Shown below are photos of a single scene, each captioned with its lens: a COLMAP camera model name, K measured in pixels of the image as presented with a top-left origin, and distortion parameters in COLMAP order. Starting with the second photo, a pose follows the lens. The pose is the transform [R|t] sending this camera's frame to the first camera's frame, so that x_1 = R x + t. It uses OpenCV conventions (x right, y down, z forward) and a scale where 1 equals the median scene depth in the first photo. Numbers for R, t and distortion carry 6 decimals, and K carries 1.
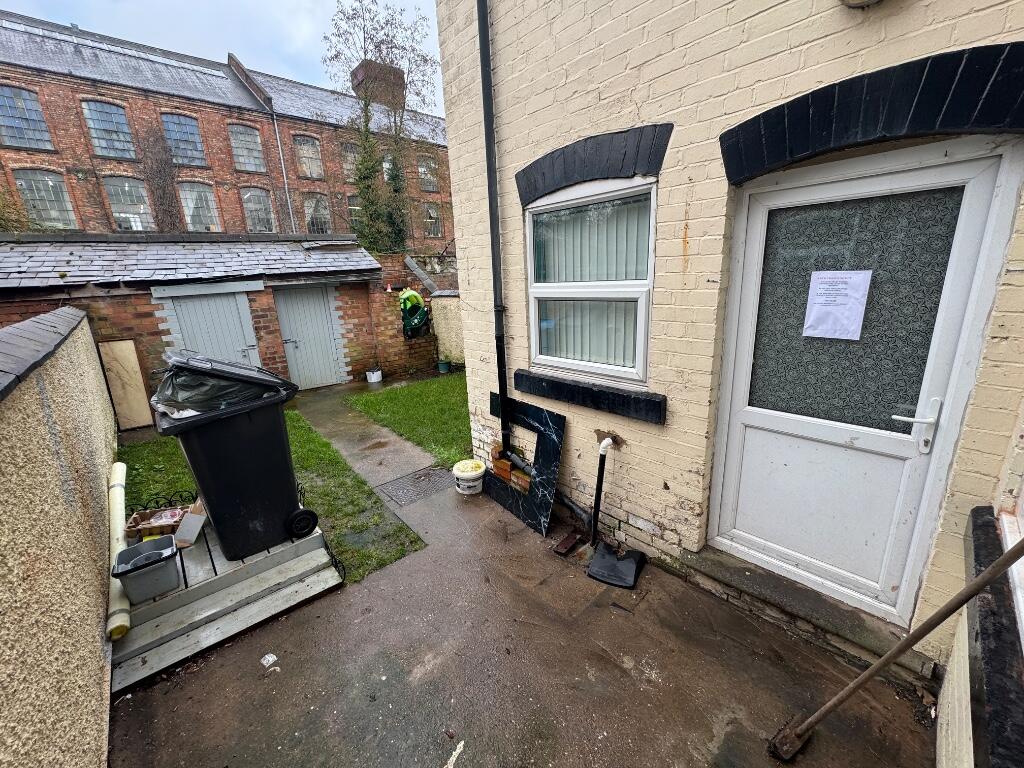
lens RADIAL K [[406.8, 0, 512.0], [0, 406.8, 384.0], [0, 0, 1]] dist [0.000724, -0.000499]
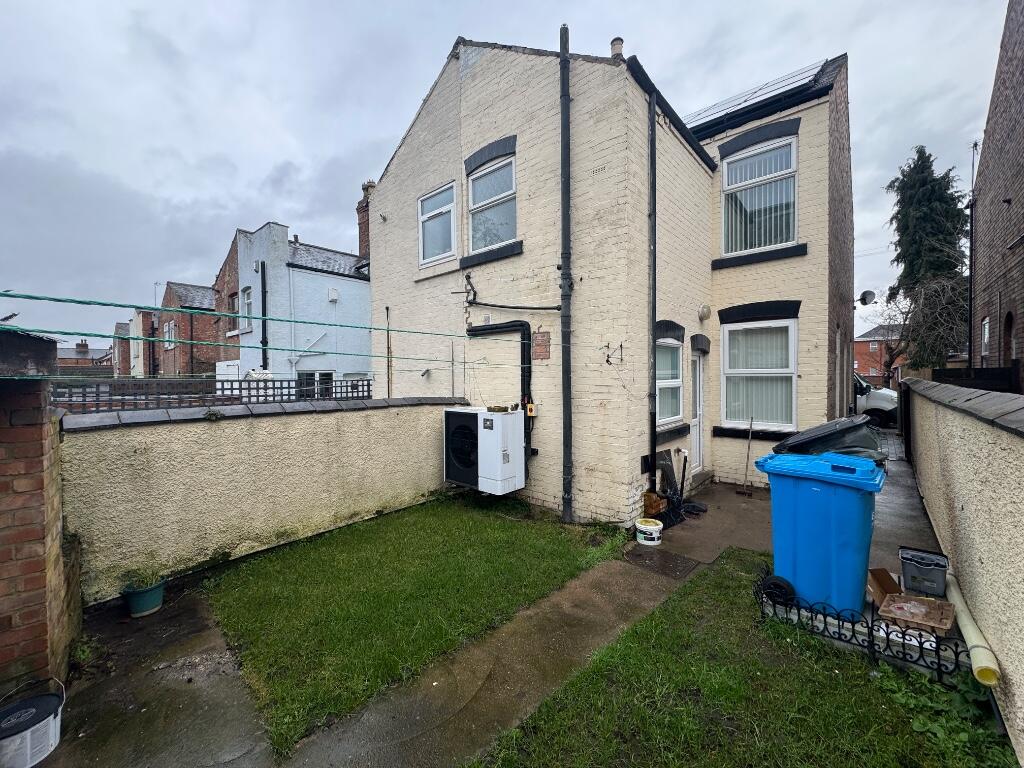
lens RADIAL K [[406.8, 0, 512.0], [0, 406.8, 384.0], [0, 0, 1]] dist [0.000724, -0.000499]
pose [[-0.078520, 0.025608, 0.996584, -0.599423], [0.279689, 0.960087, -0.002634, -0.142677], [-0.956874, 0.278527, -0.082548, 0.632787]]
